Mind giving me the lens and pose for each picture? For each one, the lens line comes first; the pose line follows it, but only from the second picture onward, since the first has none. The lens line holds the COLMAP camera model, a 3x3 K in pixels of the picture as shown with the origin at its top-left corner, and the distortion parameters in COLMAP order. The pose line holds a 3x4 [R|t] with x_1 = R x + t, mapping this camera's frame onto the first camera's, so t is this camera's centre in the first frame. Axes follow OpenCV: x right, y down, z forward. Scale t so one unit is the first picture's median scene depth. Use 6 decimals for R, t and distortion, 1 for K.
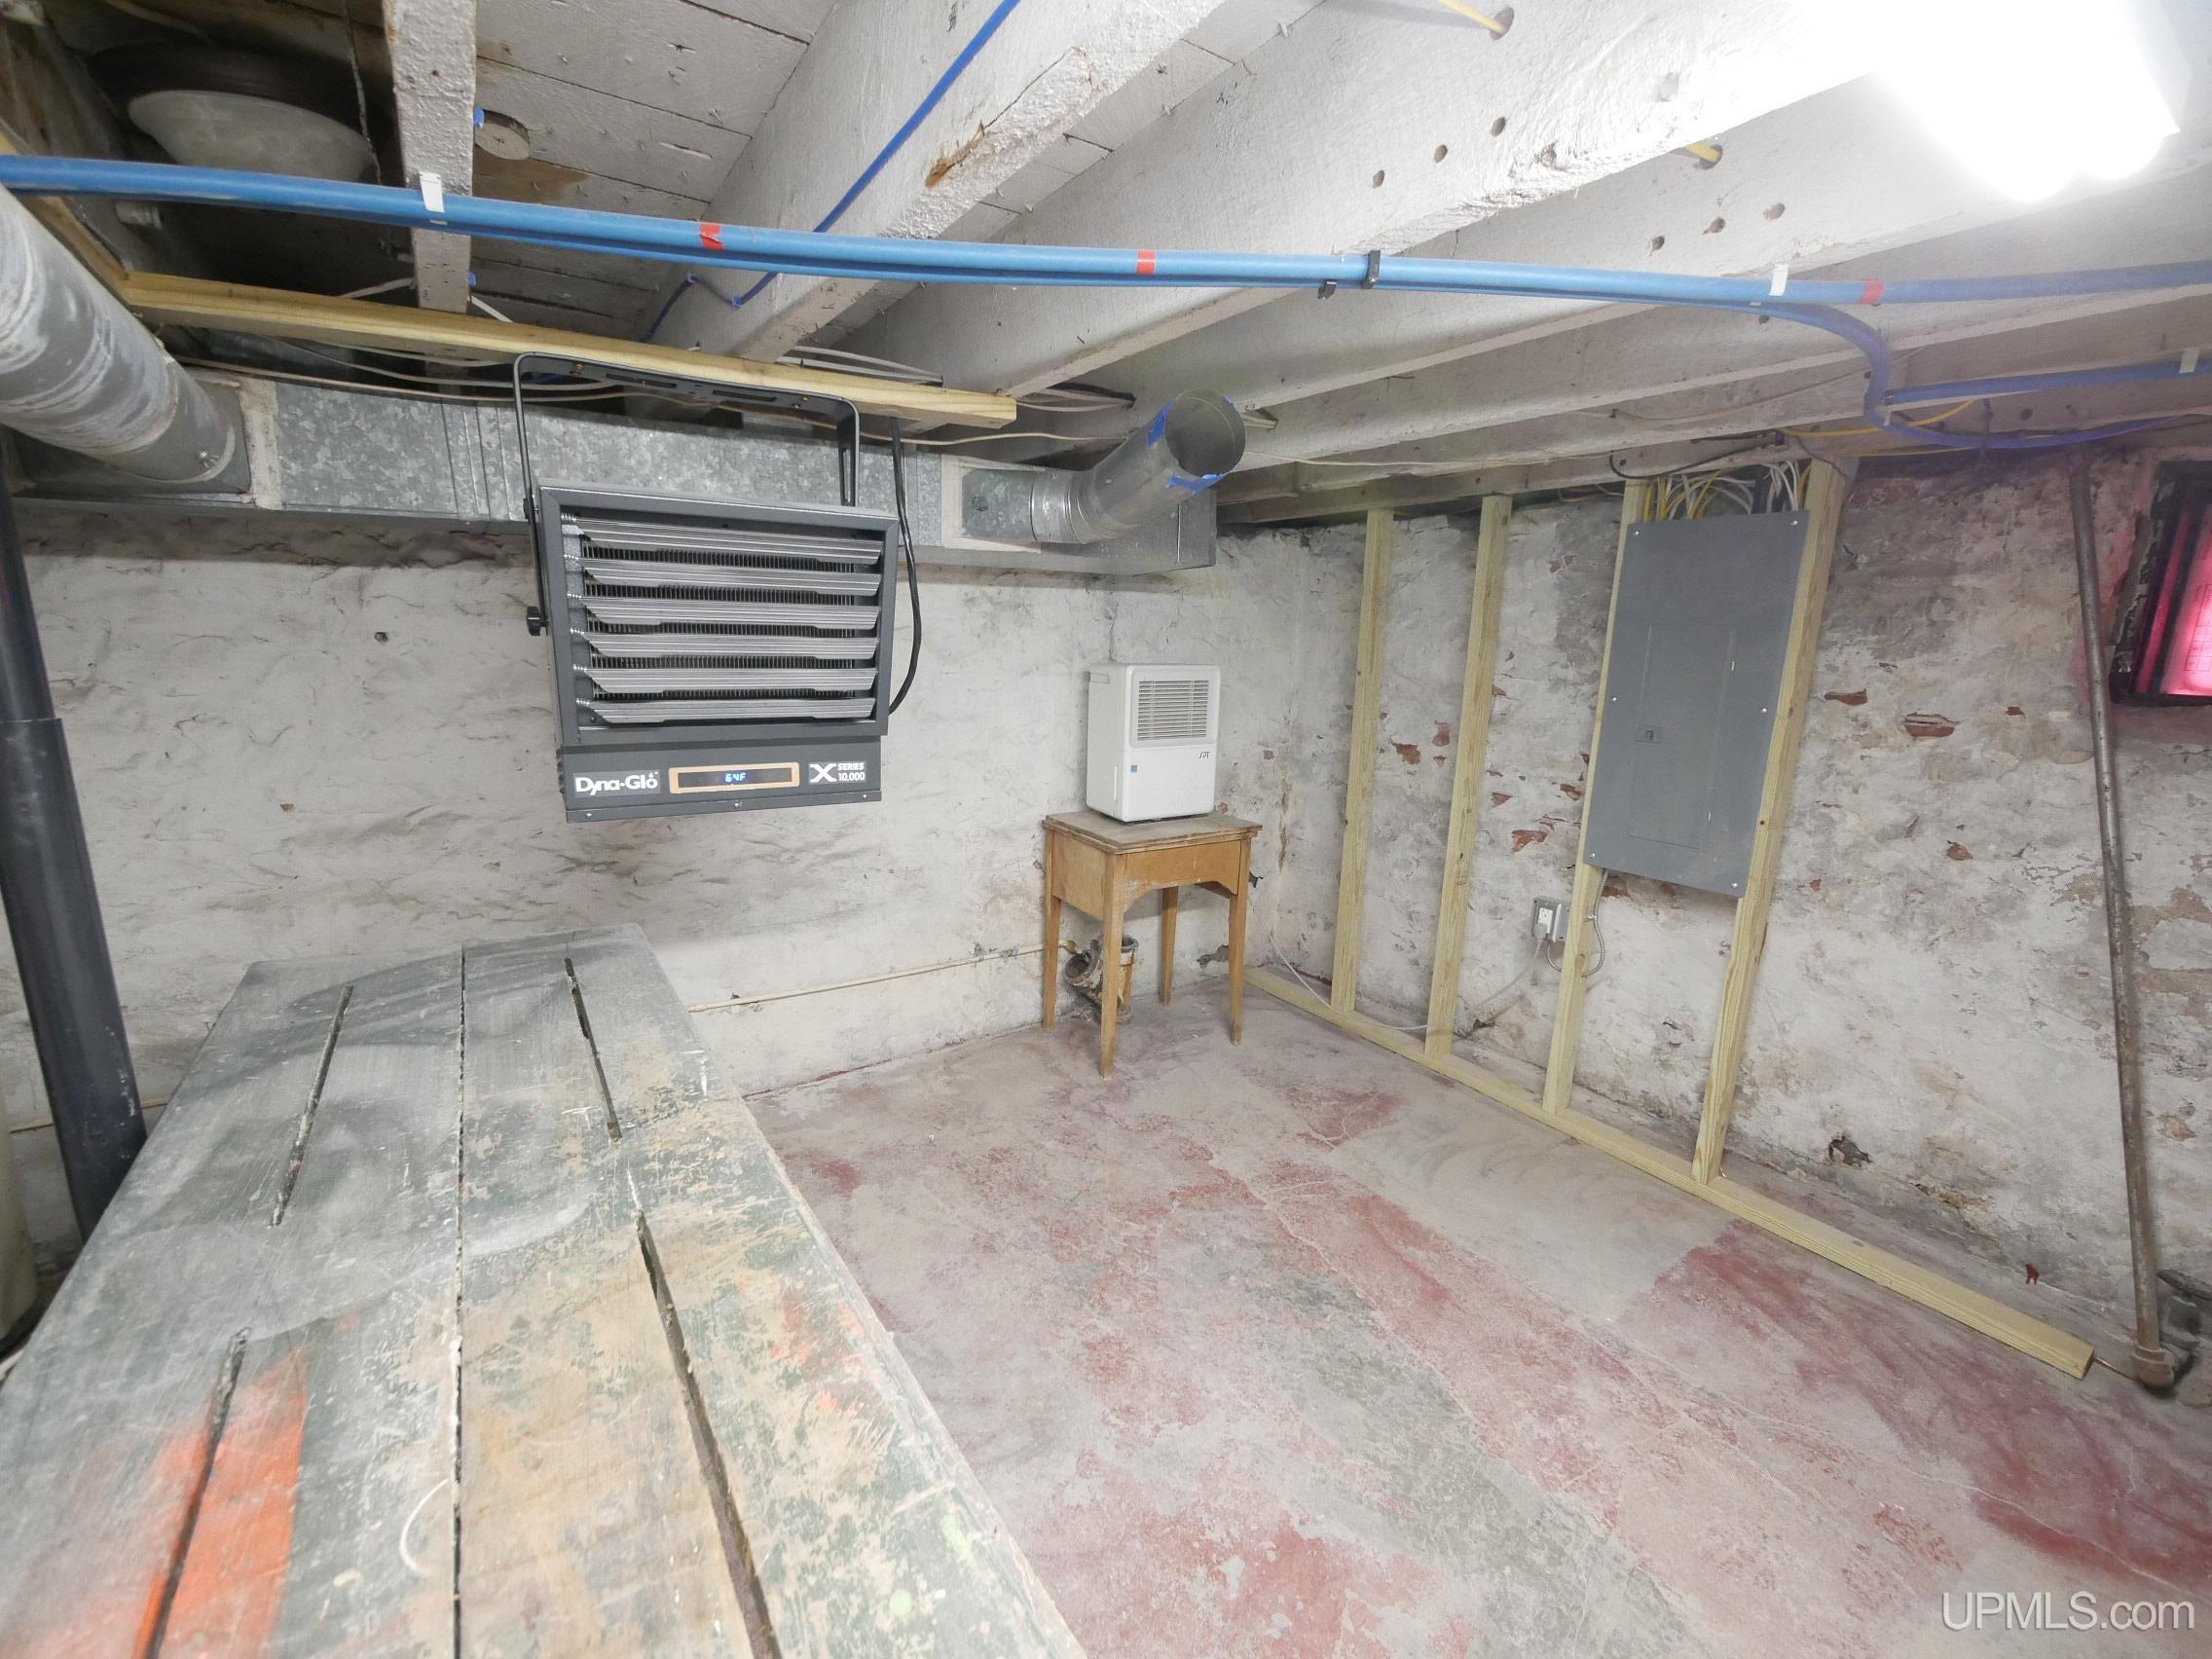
lens RADIAL K [[919.3, 0, 1102.2], [0, 919.3, 821.3], [0, 0, 1]] dist [-0.006728, 0.000067]
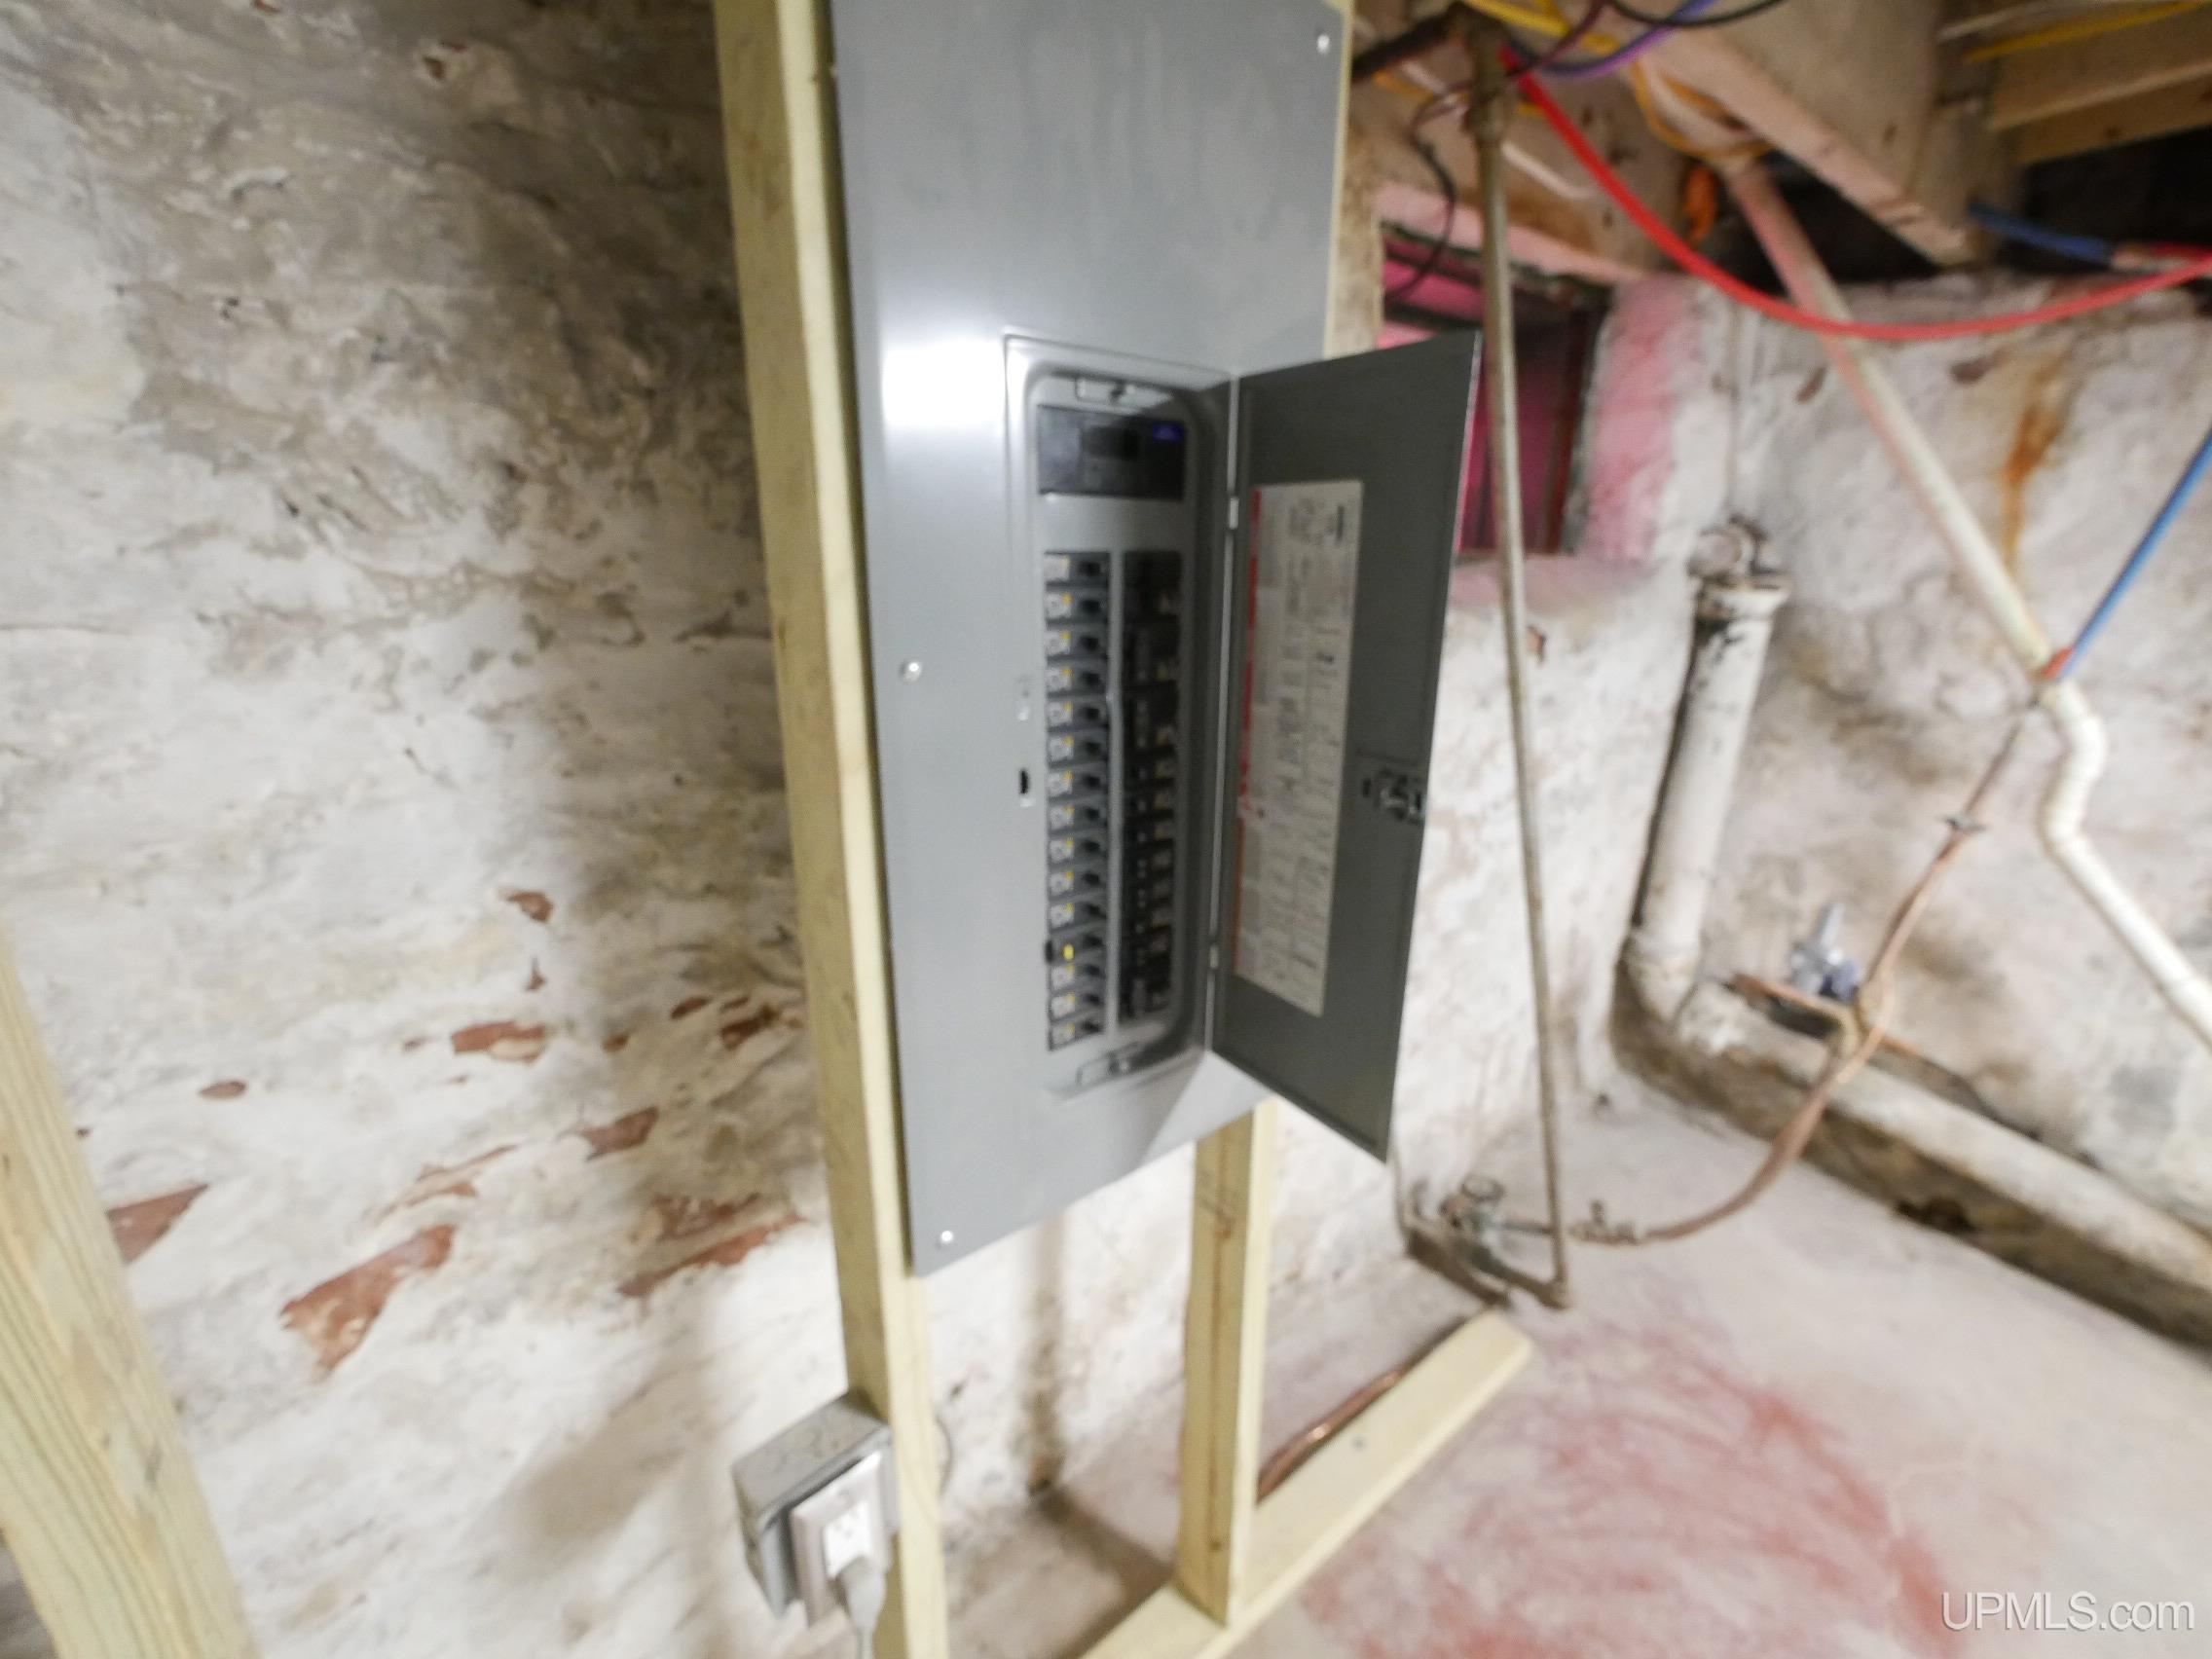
lens RADIAL K [[919.3, 0, 1102.2], [0, 919.3, 821.3], [0, 0, 1]] dist [-0.006728, 0.000067]
pose [[-0.065814, -0.315671, 0.946583, 0.273657], [0.184278, 0.928477, 0.322446, -0.141960], [-0.980668, 0.195656, -0.002935, 0.820767]]
